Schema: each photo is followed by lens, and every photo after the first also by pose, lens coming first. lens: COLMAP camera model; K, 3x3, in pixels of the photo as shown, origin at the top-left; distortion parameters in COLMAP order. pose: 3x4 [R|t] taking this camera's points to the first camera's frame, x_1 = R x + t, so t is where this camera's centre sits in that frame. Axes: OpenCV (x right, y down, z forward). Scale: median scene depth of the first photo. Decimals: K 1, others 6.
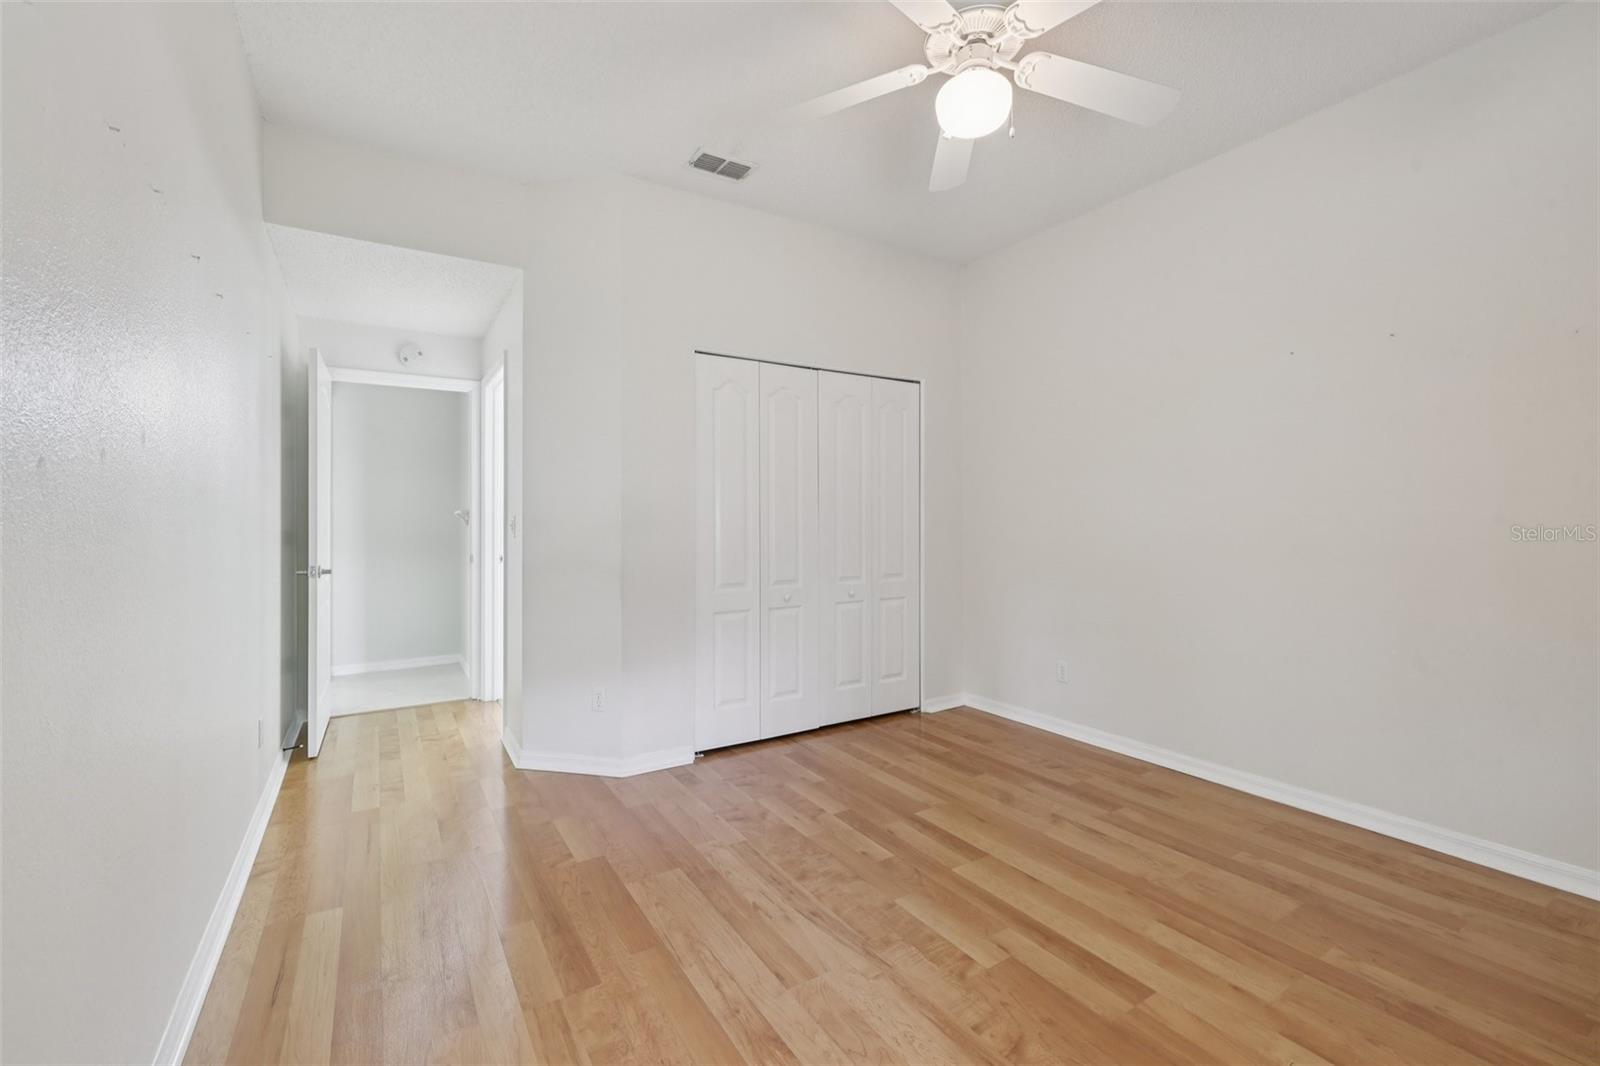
lens RADIAL K [[680.2, 0, 809.7], [0, 680.2, 522.5], [0, 0, 1]] dist [-0.001750, -0.000267]
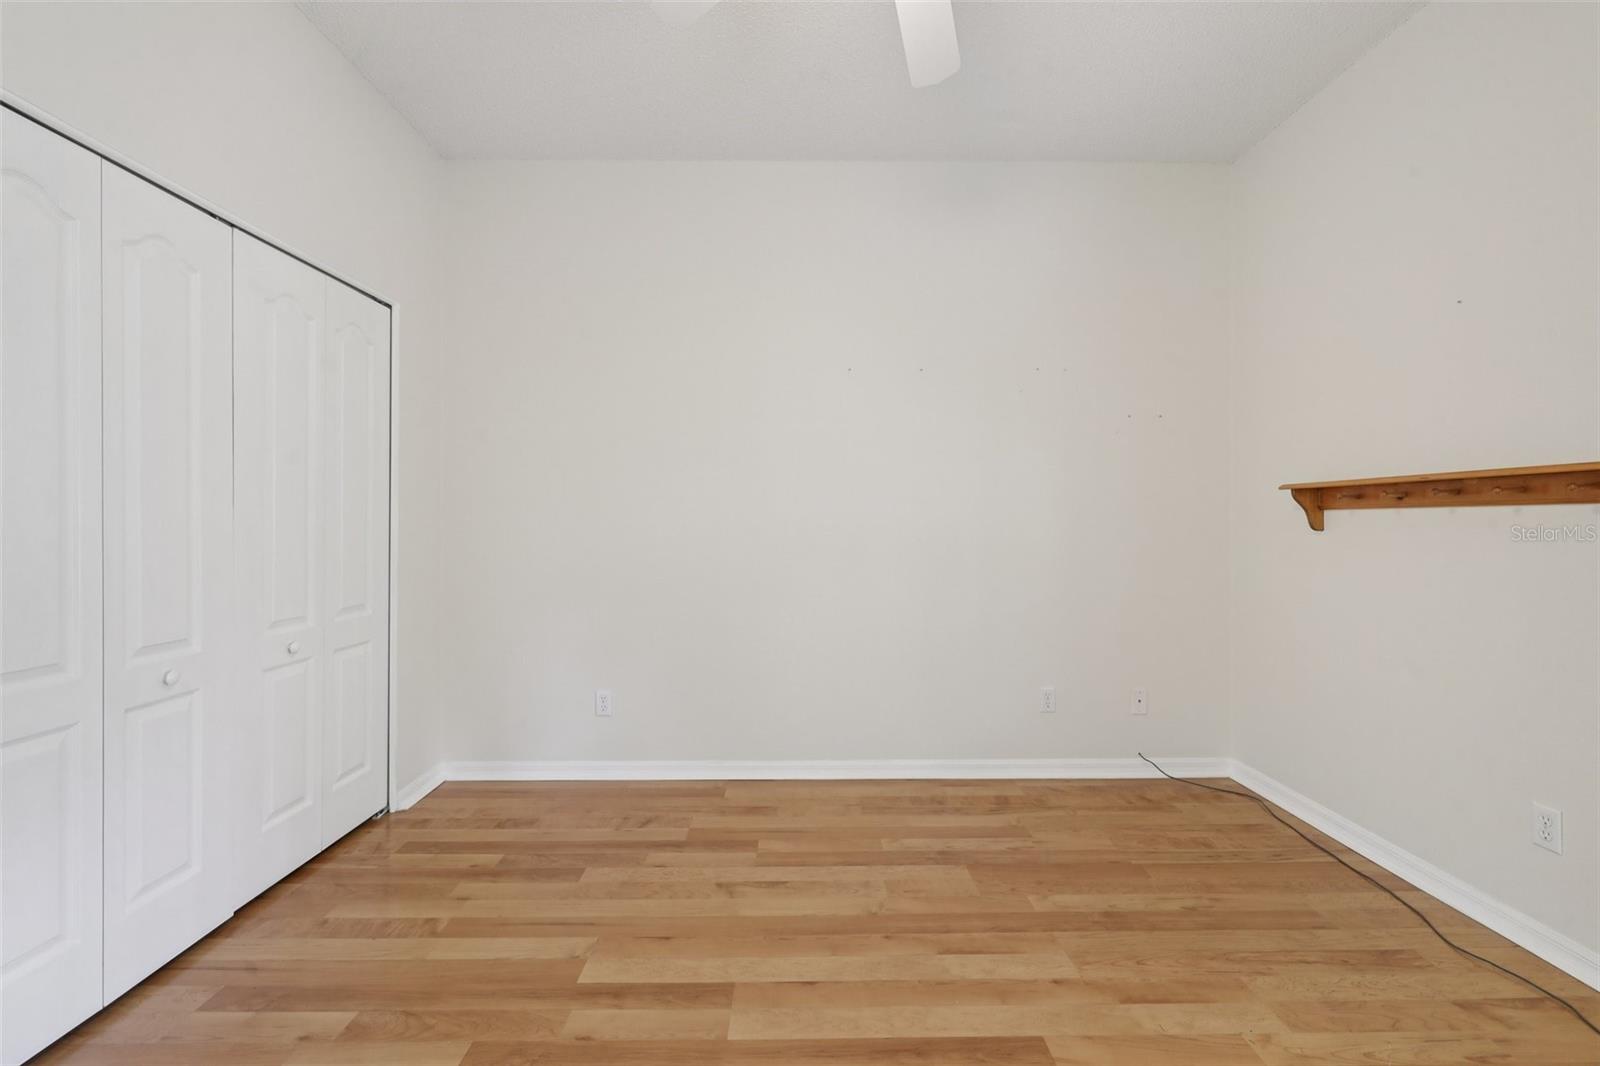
lens RADIAL K [[672.7, 0, 802.9], [0, 672.7, 523.7], [0, 0, 1]] dist [-0.001086, 0.000136]
pose [[0.533238, -0.000069, 0.845965, -0.283235], [0.000982, 0.999999, -0.000538, 0.002289], [-0.845964, 0.001118, 0.533238, 0.528200]]
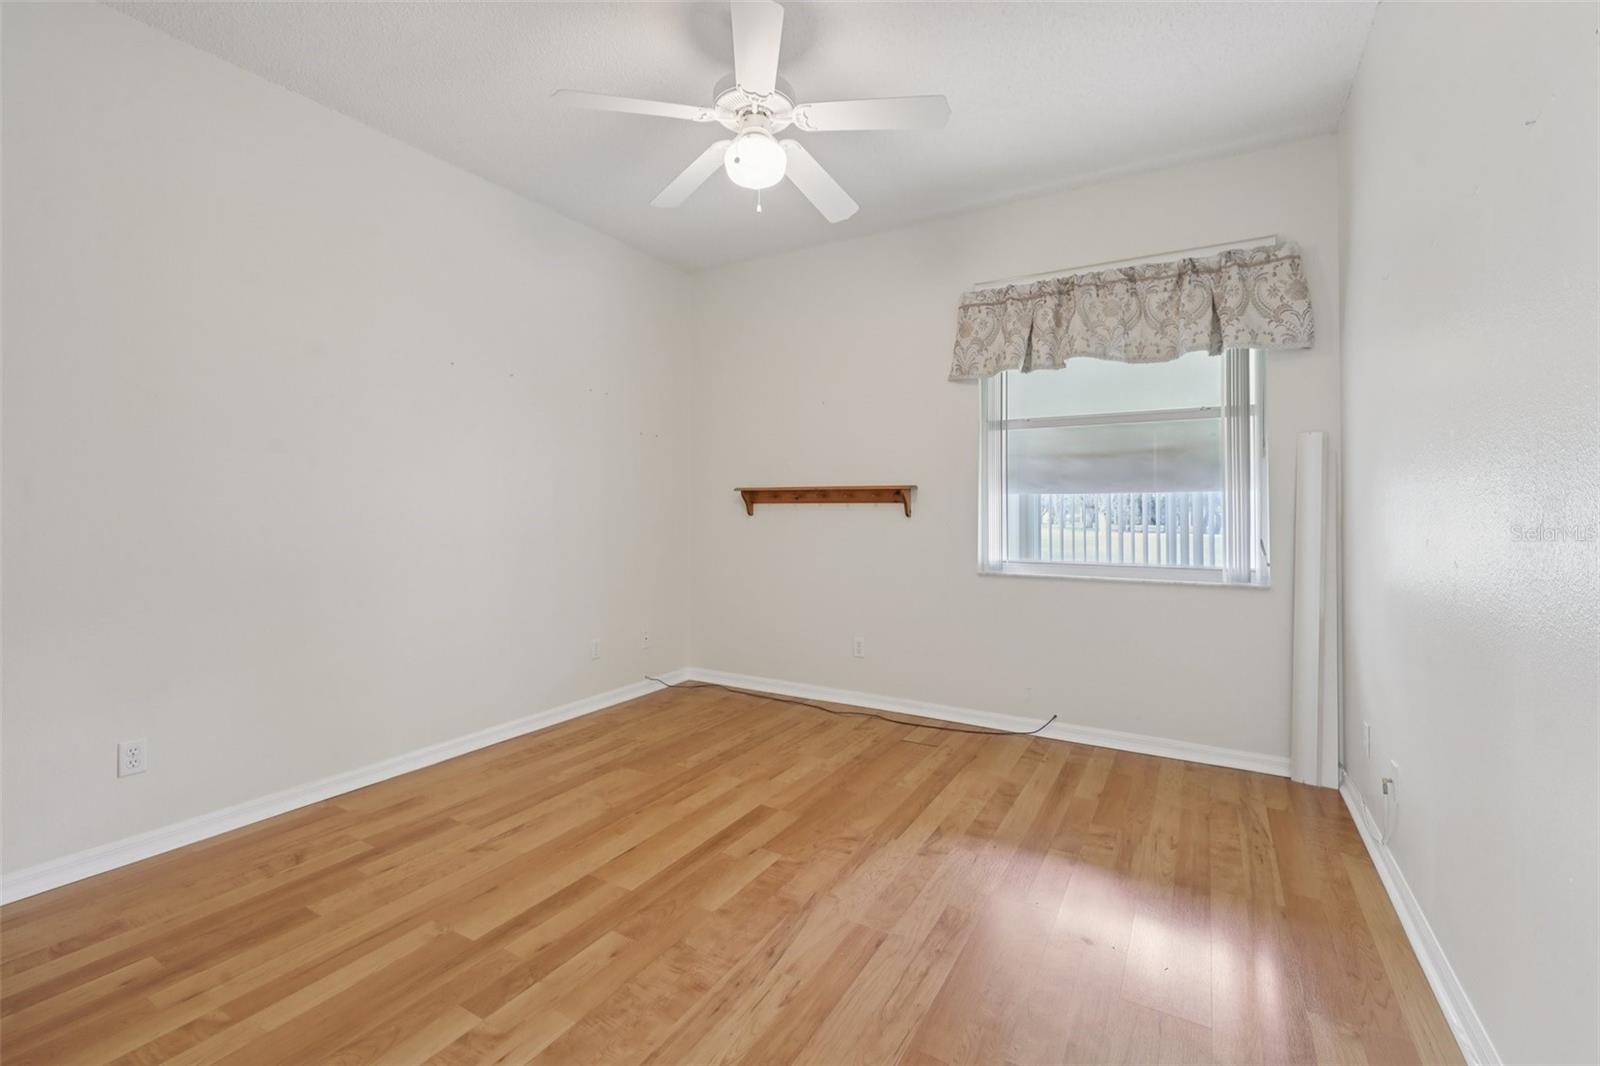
lens RADIAL K [[684.1, 0, 796.6], [0, 684.1, 511.5], [0, 0, 1]] dist [-0.000876, -0.000195]
pose [[-0.445096, -0.000441, 0.895483, -0.645402], [0.001131, 0.999999, 0.001054, 0.000475], [-0.895482, 0.001482, -0.445095, 1.095328]]
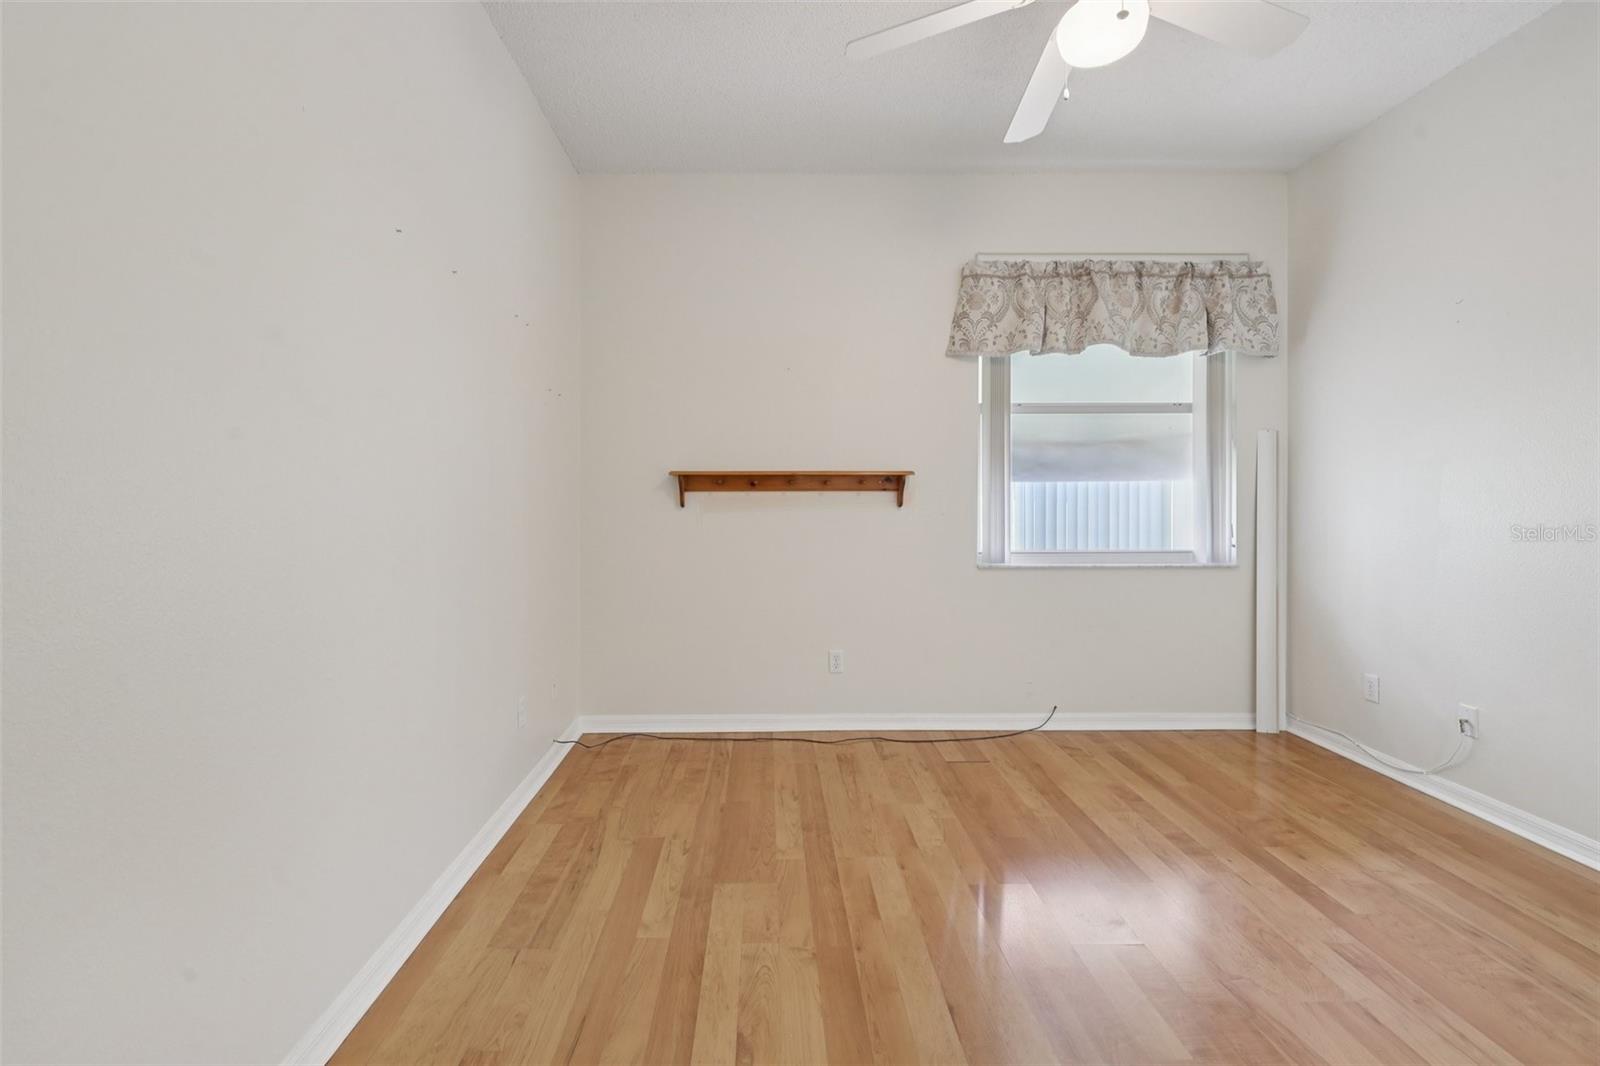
lens RADIAL K [[713.5, 0, 771.0], [0, 713.5, 510.2], [0, 0, 1]] dist [0.000631, 0.000148]
pose [[-0.841759, -0.004739, 0.539833, 0.078835], [0.006482, 0.999801, 0.018885, -0.007073], [-0.539815, 0.019396, -0.841560, 1.513033]]
